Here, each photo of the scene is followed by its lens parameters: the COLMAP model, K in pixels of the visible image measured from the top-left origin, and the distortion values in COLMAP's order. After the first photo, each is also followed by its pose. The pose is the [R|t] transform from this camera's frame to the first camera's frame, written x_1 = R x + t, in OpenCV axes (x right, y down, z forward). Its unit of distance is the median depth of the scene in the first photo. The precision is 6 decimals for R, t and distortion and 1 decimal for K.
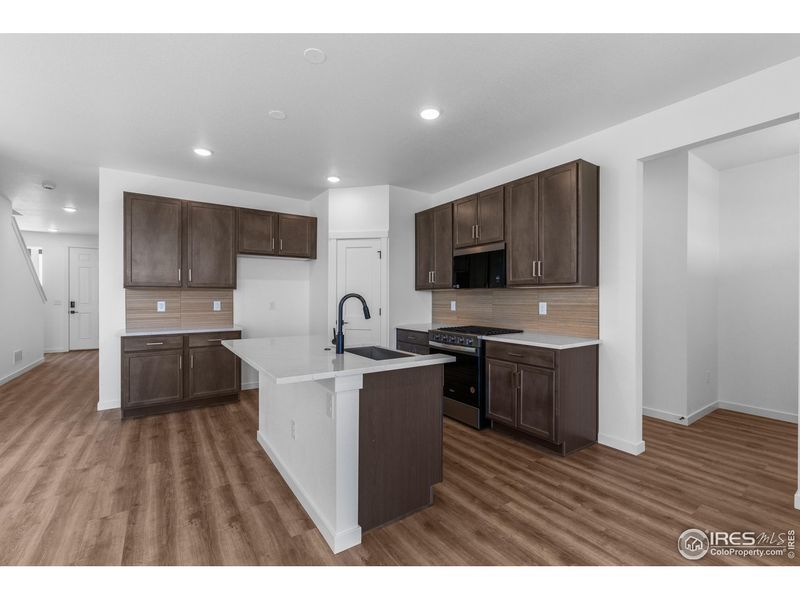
lens RADIAL K [[352.5, 0, 401.0], [0, 352.5, 298.6], [0, 0, 1]] dist [0.003451, 0.000149]
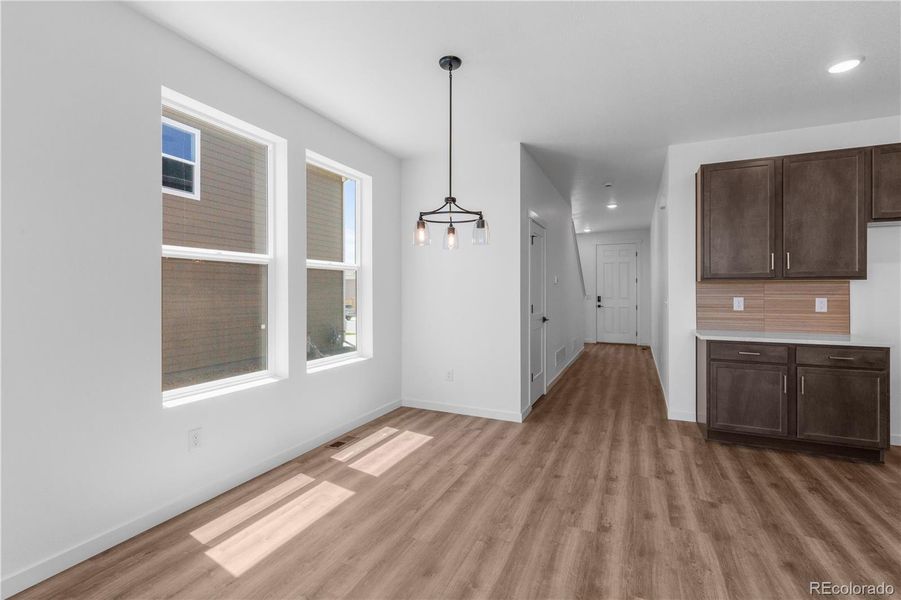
lens RADIAL K [[403.7, 0, 451.6], [0, 403.7, 294.5], [0, 0, 1]] dist [-0.004049, -0.000481]
pose [[0.512061, 0.005331, -0.858933, -0.273027], [-0.003860, 0.999985, 0.003906, 0.000950], [0.858941, 0.001315, 0.512074, 0.010335]]
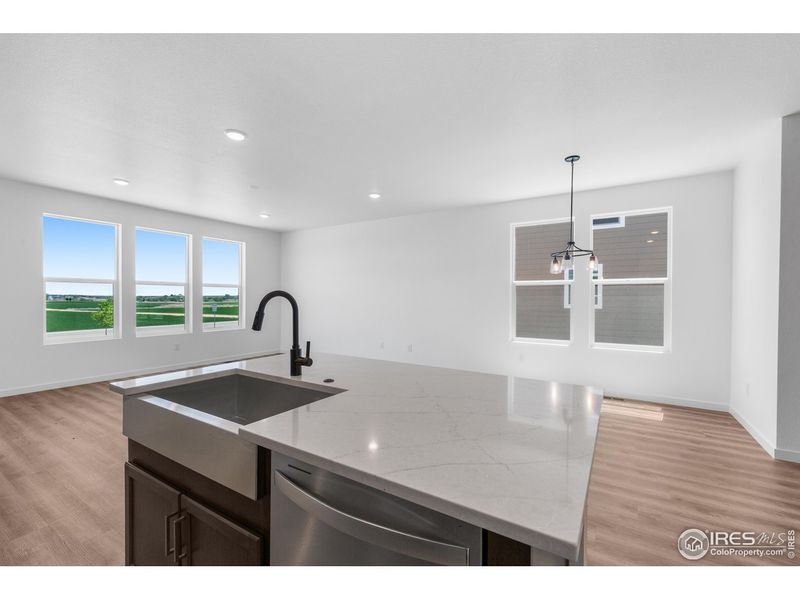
lens RADIAL K [[352.5, 0, 399.9], [0, 352.5, 298.6], [0, 0, 1]] dist [0.003451, 0.000149]
pose [[-0.914921, -0.003042, -0.403622, -0.034669], [-0.007767, 0.999919, 0.010072, -0.011210], [0.403559, 0.012350, -0.914870, 1.027828]]
